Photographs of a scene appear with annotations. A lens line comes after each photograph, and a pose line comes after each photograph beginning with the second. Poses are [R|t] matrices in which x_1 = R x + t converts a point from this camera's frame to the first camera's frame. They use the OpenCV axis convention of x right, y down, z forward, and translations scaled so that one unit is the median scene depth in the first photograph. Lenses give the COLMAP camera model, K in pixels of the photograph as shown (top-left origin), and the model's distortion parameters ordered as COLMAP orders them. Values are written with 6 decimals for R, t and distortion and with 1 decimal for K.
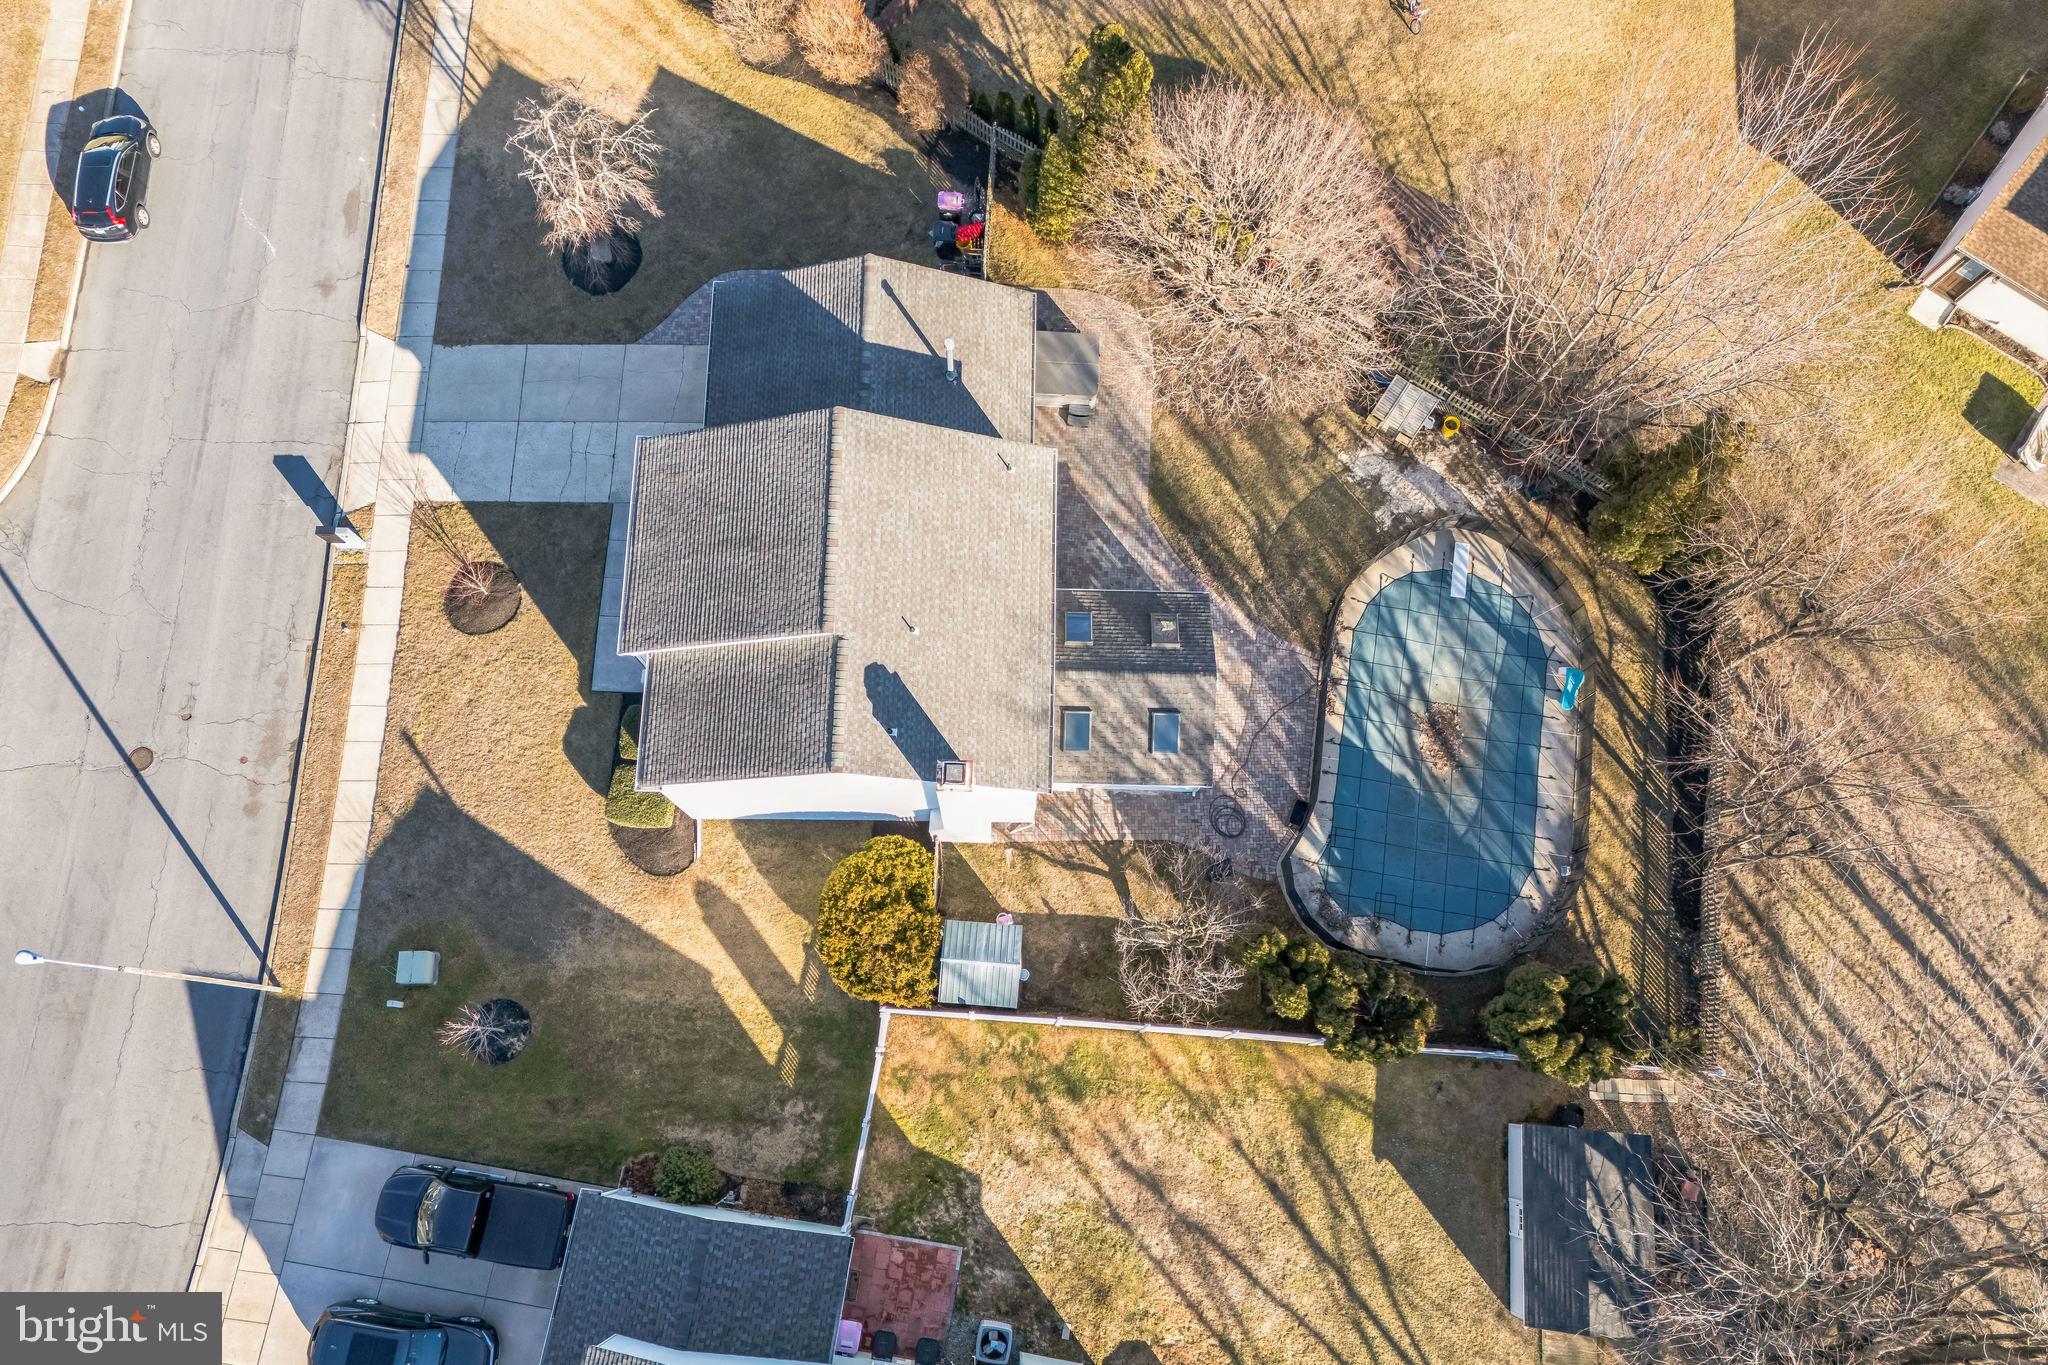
lens RADIAL K [[1493.8, 0, 1012.5], [0, 1493.8, 680.6], [0, 0, 1]] dist [0.064671, -0.050636]
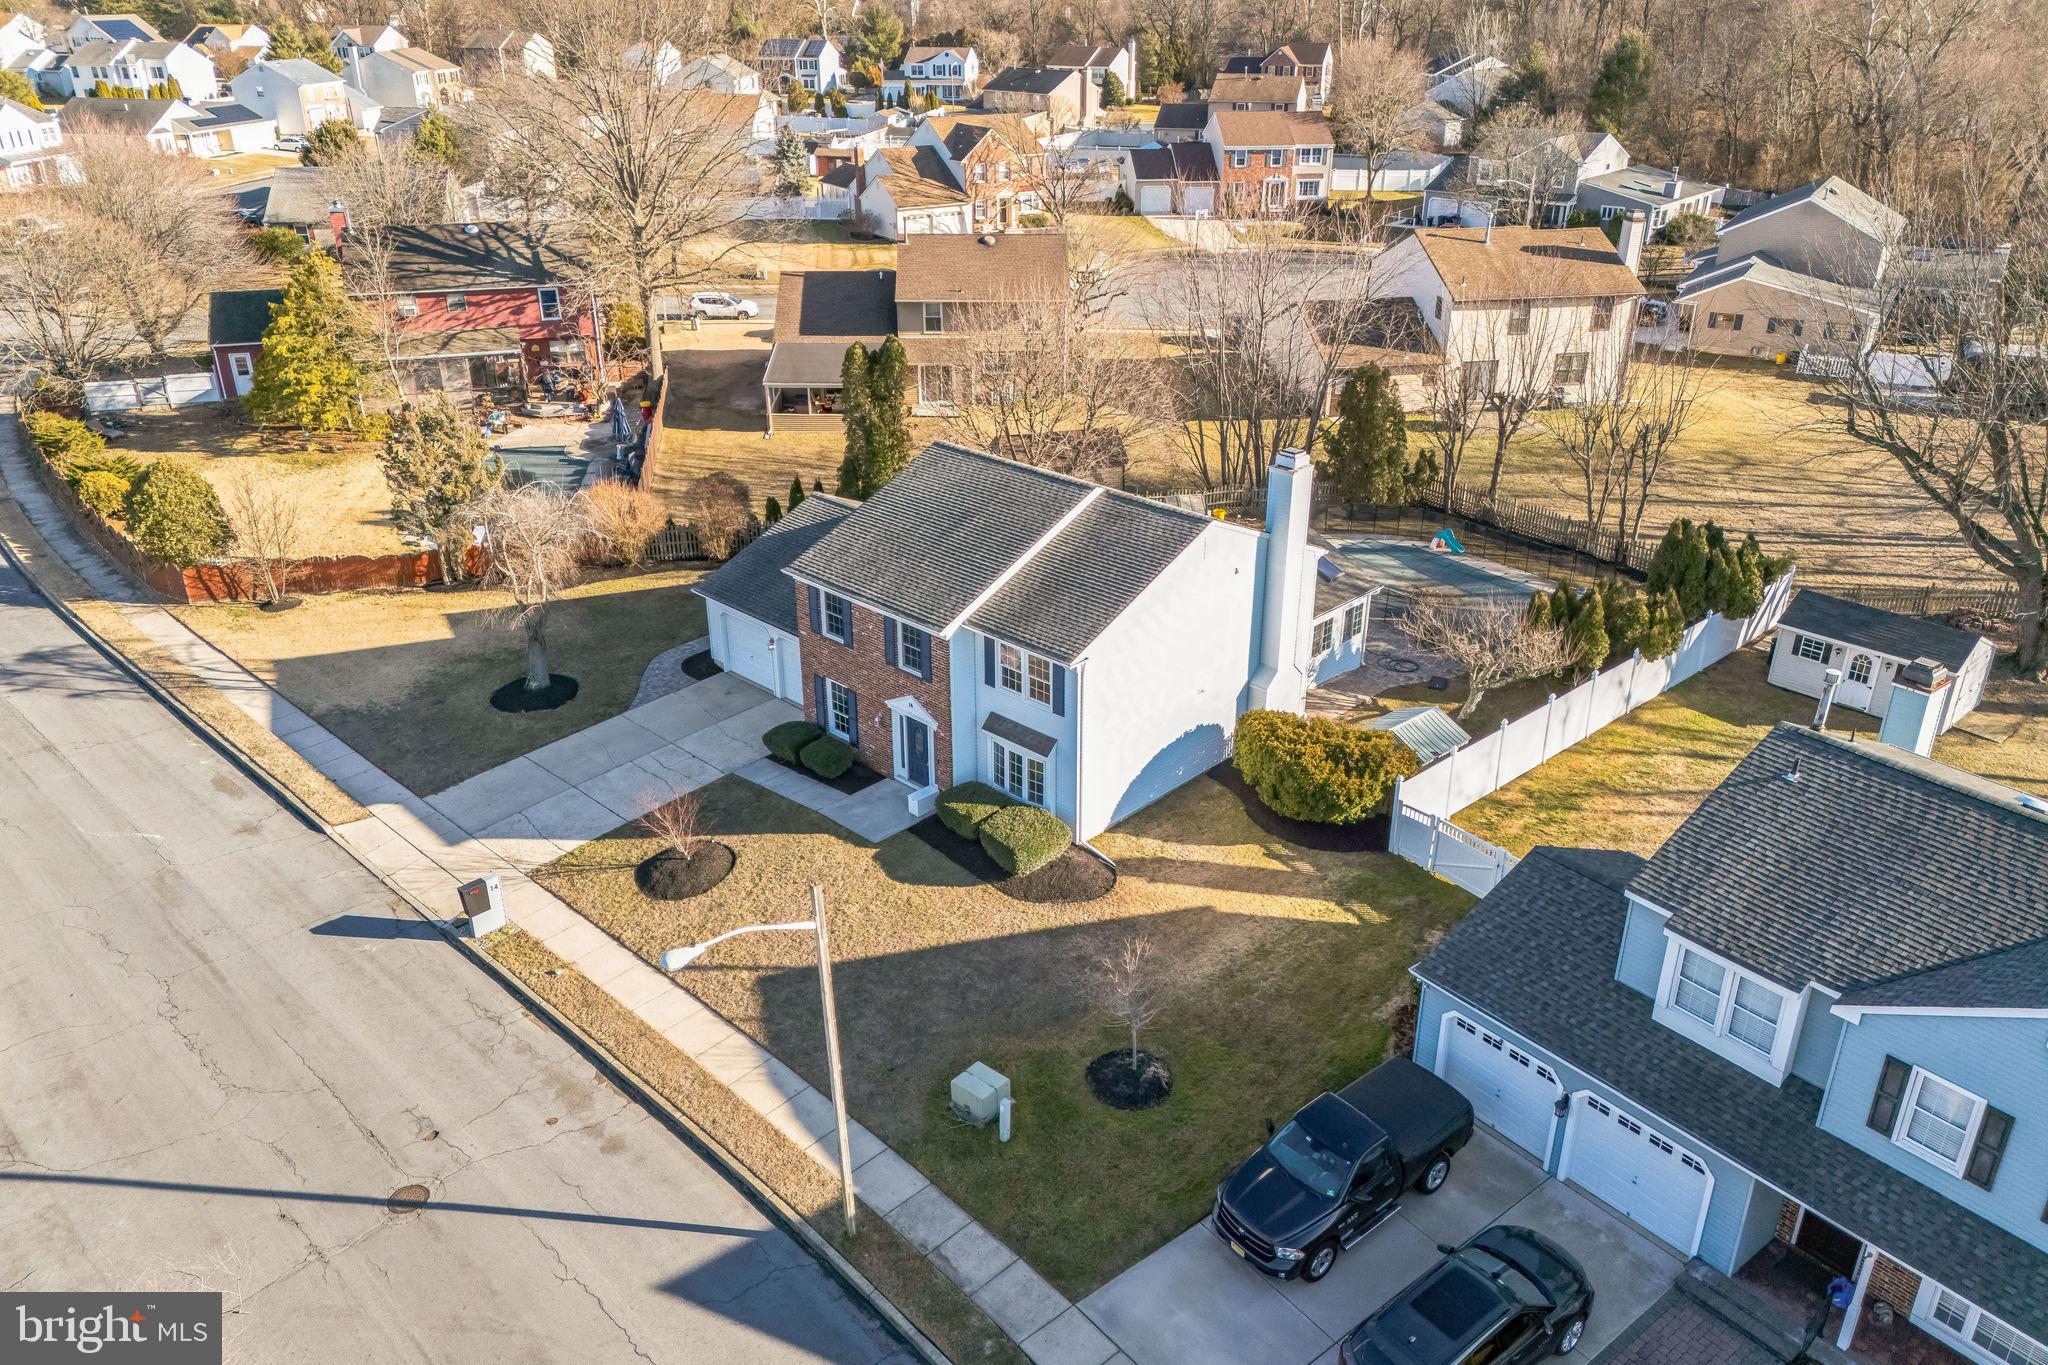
lens RADIAL K [[1493.8, 0, 1026.7], [0, 1493.8, 680.6], [0, 0, 1]] dist [0.064671, -0.050636]
pose [[0.681646, -0.329684, 0.653198, -0.735669], [0.708081, 0.522146, -0.475380, 0.415395], [-0.184340, 0.786557, 0.589361, 0.414662]]
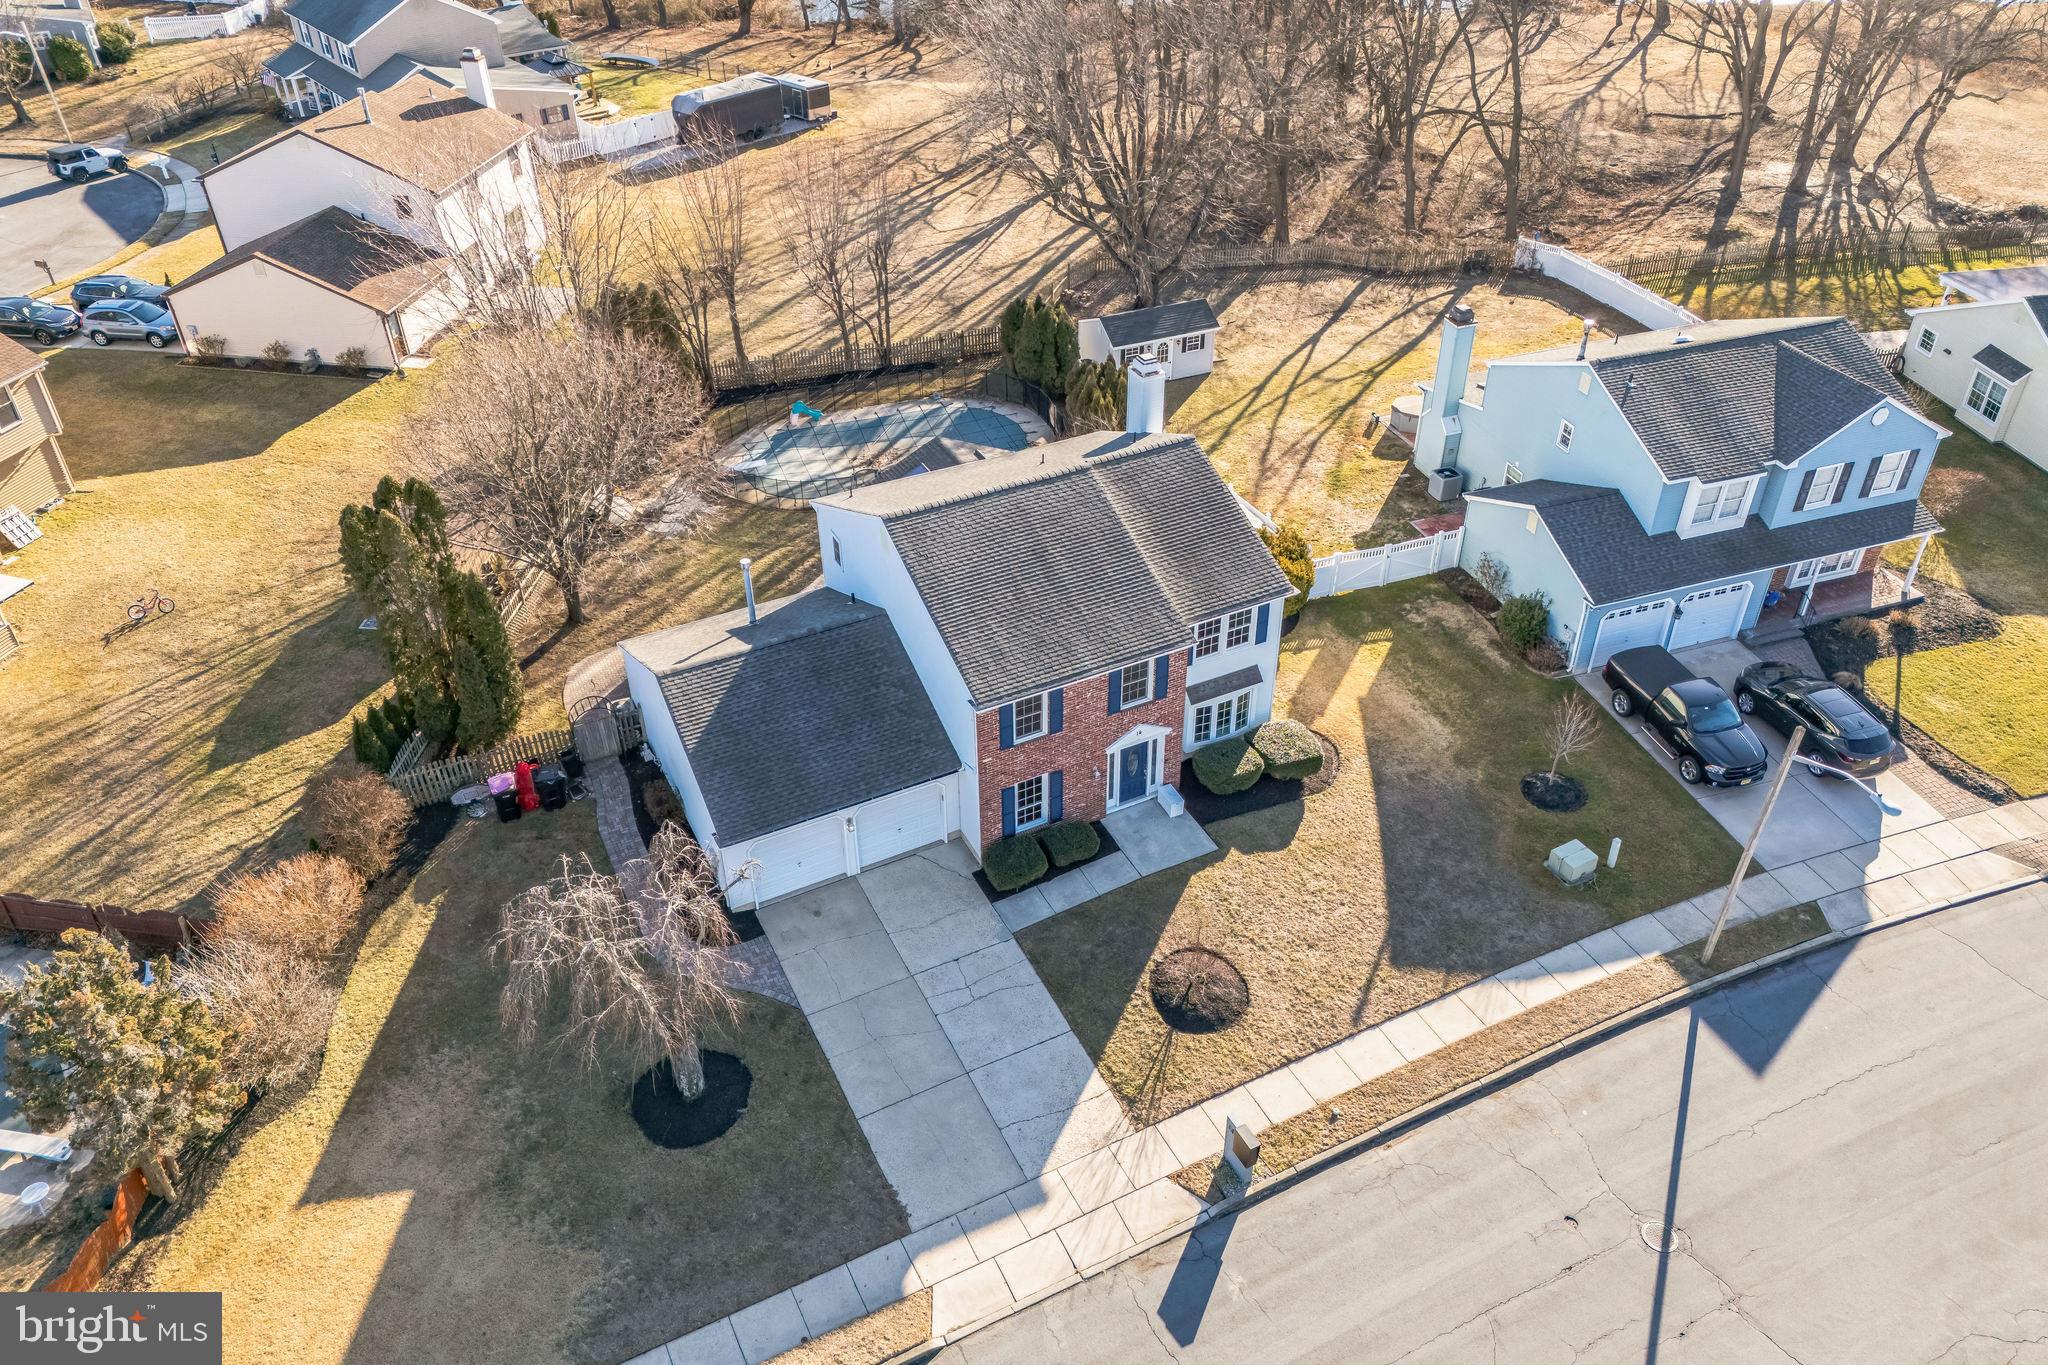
lens RADIAL K [[1493.8, 0, 1025.5], [0, 1493.8, 687.8], [0, 0, 1]] dist [0.064671, -0.050636]
pose [[-0.469273, -0.534718, 0.702751, -0.789000], [0.850313, -0.058936, 0.522966, -0.541812], [-0.238222, 0.842973, 0.482335, 0.519795]]
